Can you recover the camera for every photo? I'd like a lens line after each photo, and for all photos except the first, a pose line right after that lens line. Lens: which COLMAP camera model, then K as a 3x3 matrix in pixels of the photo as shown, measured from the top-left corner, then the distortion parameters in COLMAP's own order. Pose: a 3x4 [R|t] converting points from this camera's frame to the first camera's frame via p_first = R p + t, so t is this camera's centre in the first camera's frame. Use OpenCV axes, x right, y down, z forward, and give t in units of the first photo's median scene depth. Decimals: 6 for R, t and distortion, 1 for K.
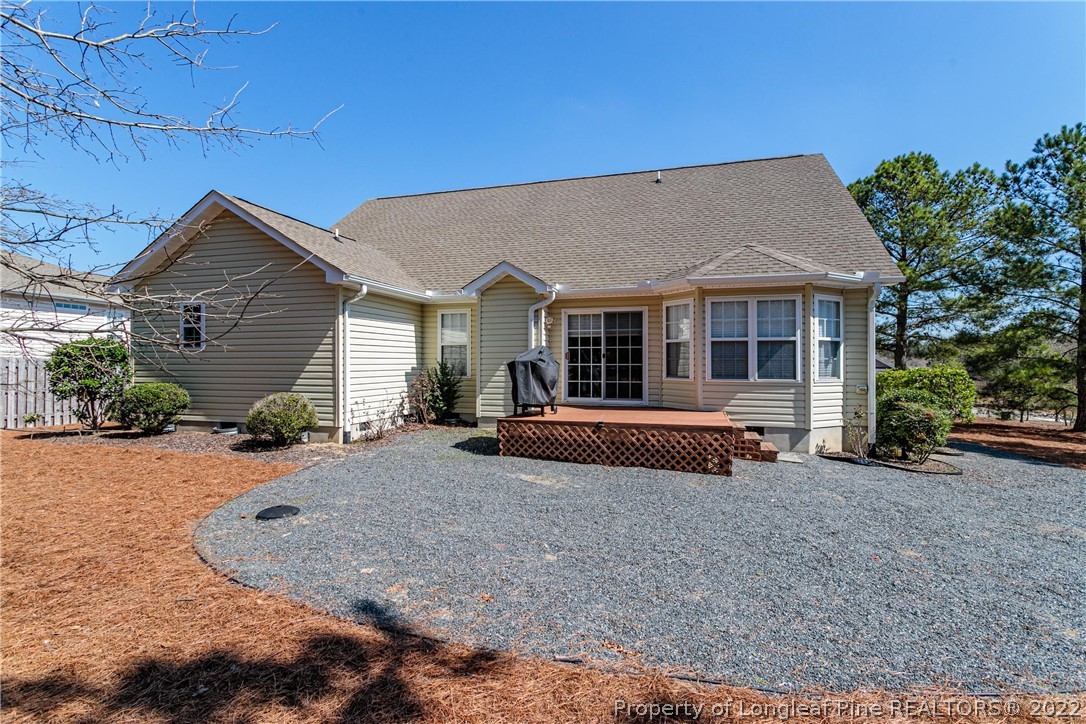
lens RADIAL K [[516.1, 0, 543.0], [0, 516.1, 362.0], [0, 0, 1]] dist [-0.000099, -0.000132]
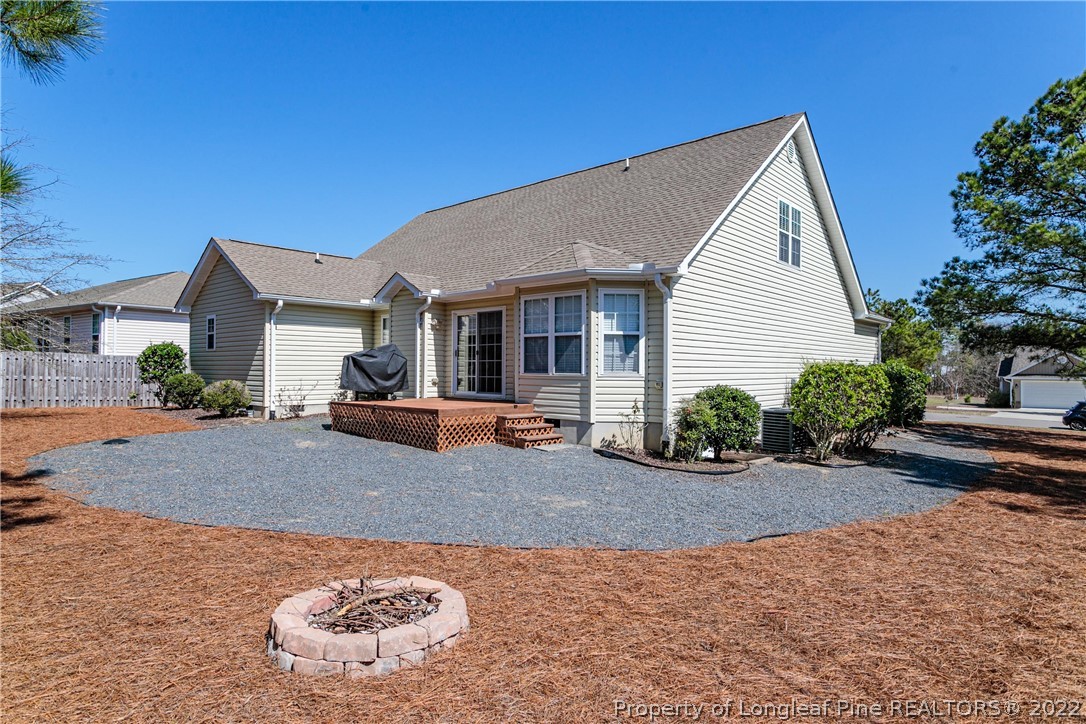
lens RADIAL K [[621.2, 0, 543.0], [0, 621.2, 362.0], [0, 0, 1]] dist [-0.021492, 0.000022]
pose [[0.902307, -0.001346, -0.431092, 0.928709], [-0.004856, 0.999900, -0.013285, 0.027564], [0.431067, 0.014080, 0.902210, -0.131810]]
